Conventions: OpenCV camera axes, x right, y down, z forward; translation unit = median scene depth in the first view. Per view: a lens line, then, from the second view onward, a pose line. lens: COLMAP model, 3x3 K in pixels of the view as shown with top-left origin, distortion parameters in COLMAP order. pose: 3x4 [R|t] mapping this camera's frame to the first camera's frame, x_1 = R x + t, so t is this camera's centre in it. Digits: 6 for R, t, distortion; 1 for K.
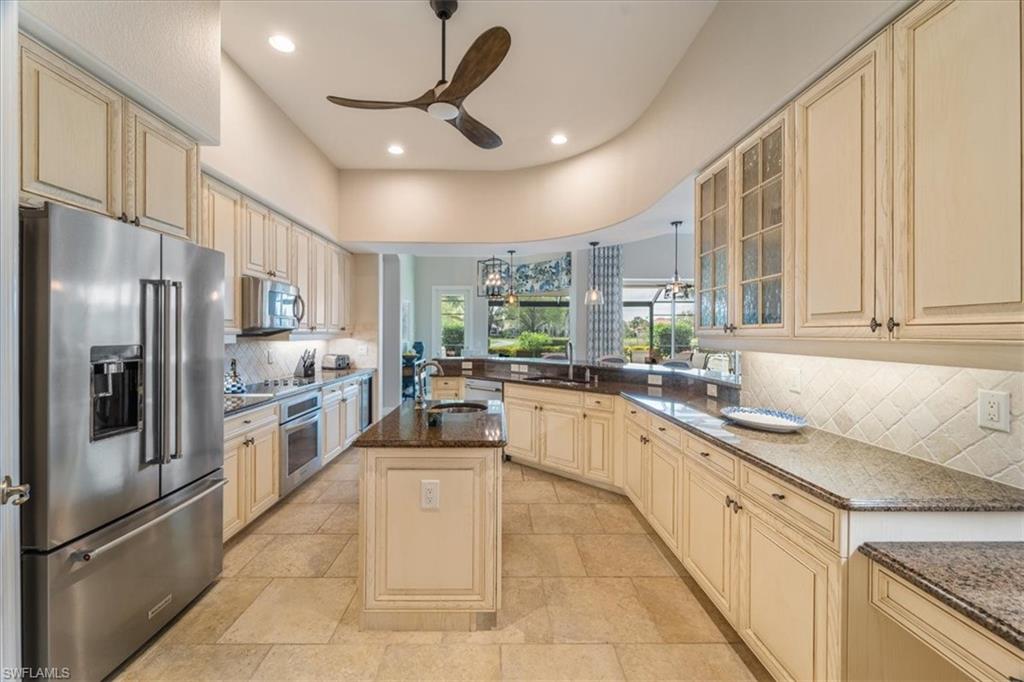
lens RADIAL K [[417.7, 0, 505.0], [0, 417.7, 334.2], [0, 0, 1]] dist [0.001897, 0.000175]
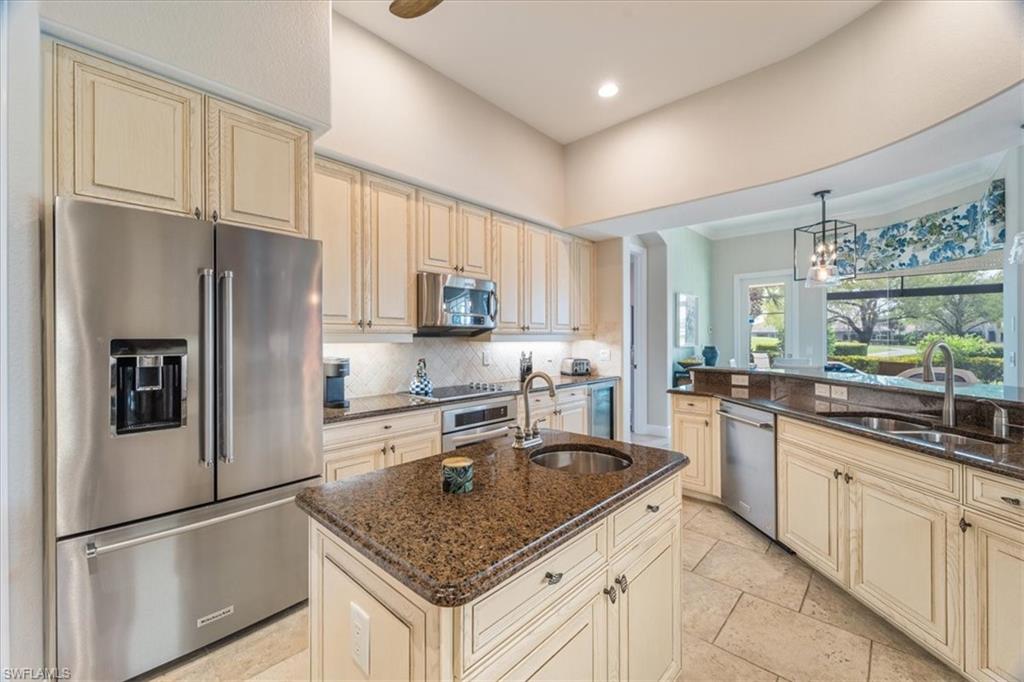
lens RADIAL K [[411.8, 0, 507.8], [0, 411.8, 338.6], [0, 0, 1]] dist [0.001409, -0.000046]
pose [[0.715604, -0.006044, -0.698480, 0.119840], [0.002938, 0.999980, -0.005644, 0.012118], [0.698500, 0.001987, 0.715607, 0.314339]]
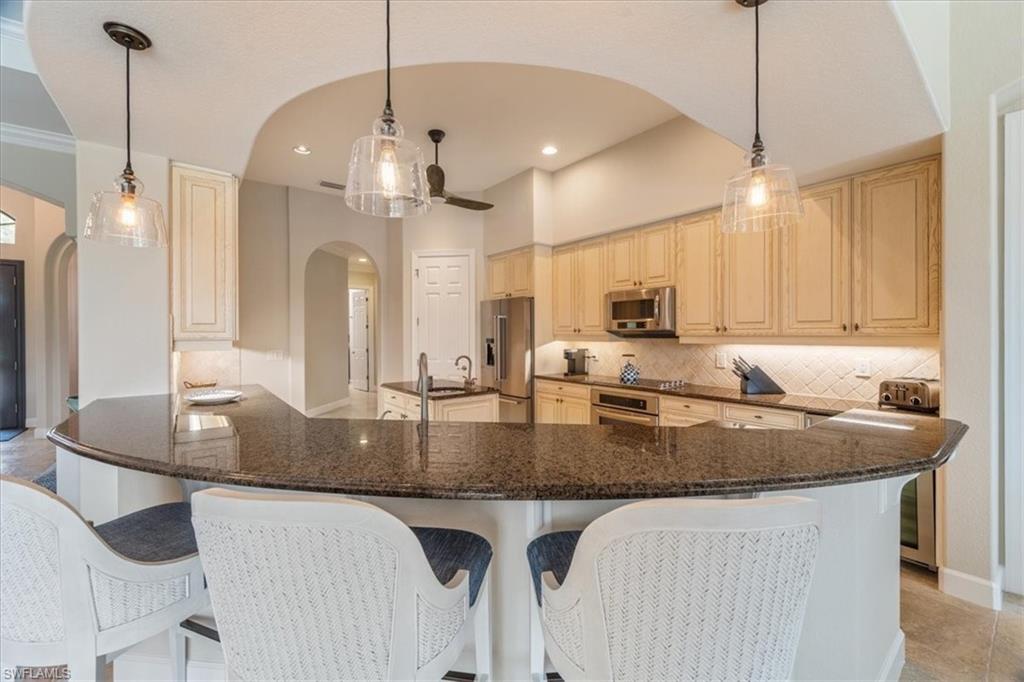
lens RADIAL K [[417.7, 0, 505.0], [0, 417.7, 334.2], [0, 0, 1]] dist [0.001897, 0.000175]
pose [[-0.800231, -0.000525, -0.599692, 0.324859], [-0.000461, 1.000000, -0.000260, -0.004143], [0.599692, 0.000068, -0.800231, 1.286450]]
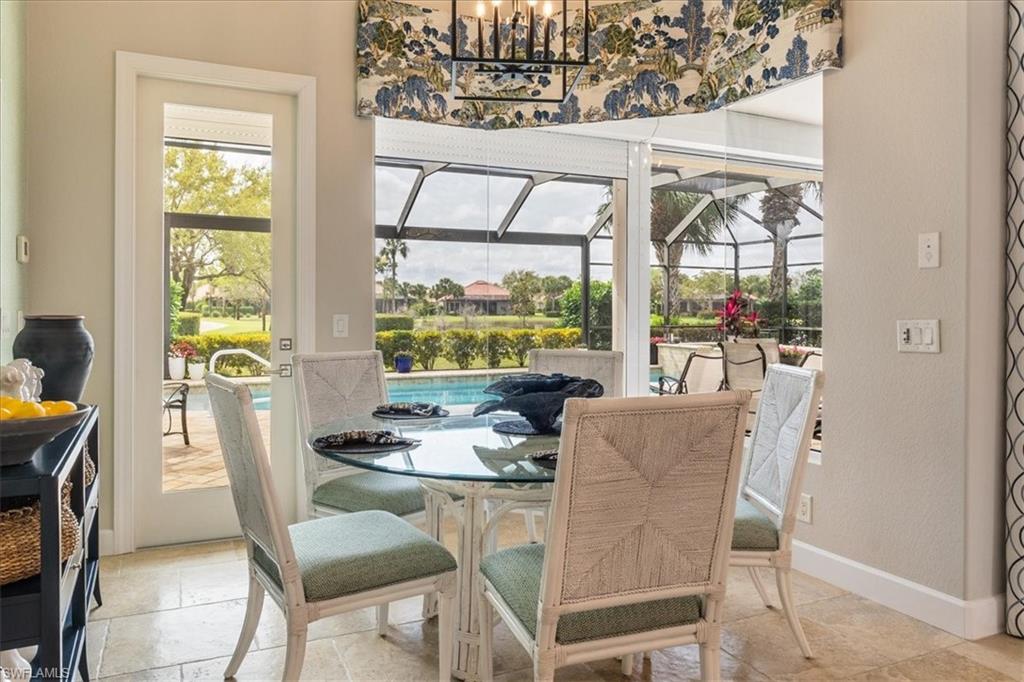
lens RADIAL K [[722.1, 0, 513.3], [0, 722.1, 313.7], [0, 0, 1]] dist [-0.012792, -0.004619]
pose [[0.912194, -0.003895, 0.409741, -0.288781], [0.001397, 0.999979, 0.006395, 0.028153], [-0.409757, -0.005261, 0.912180, 1.200652]]
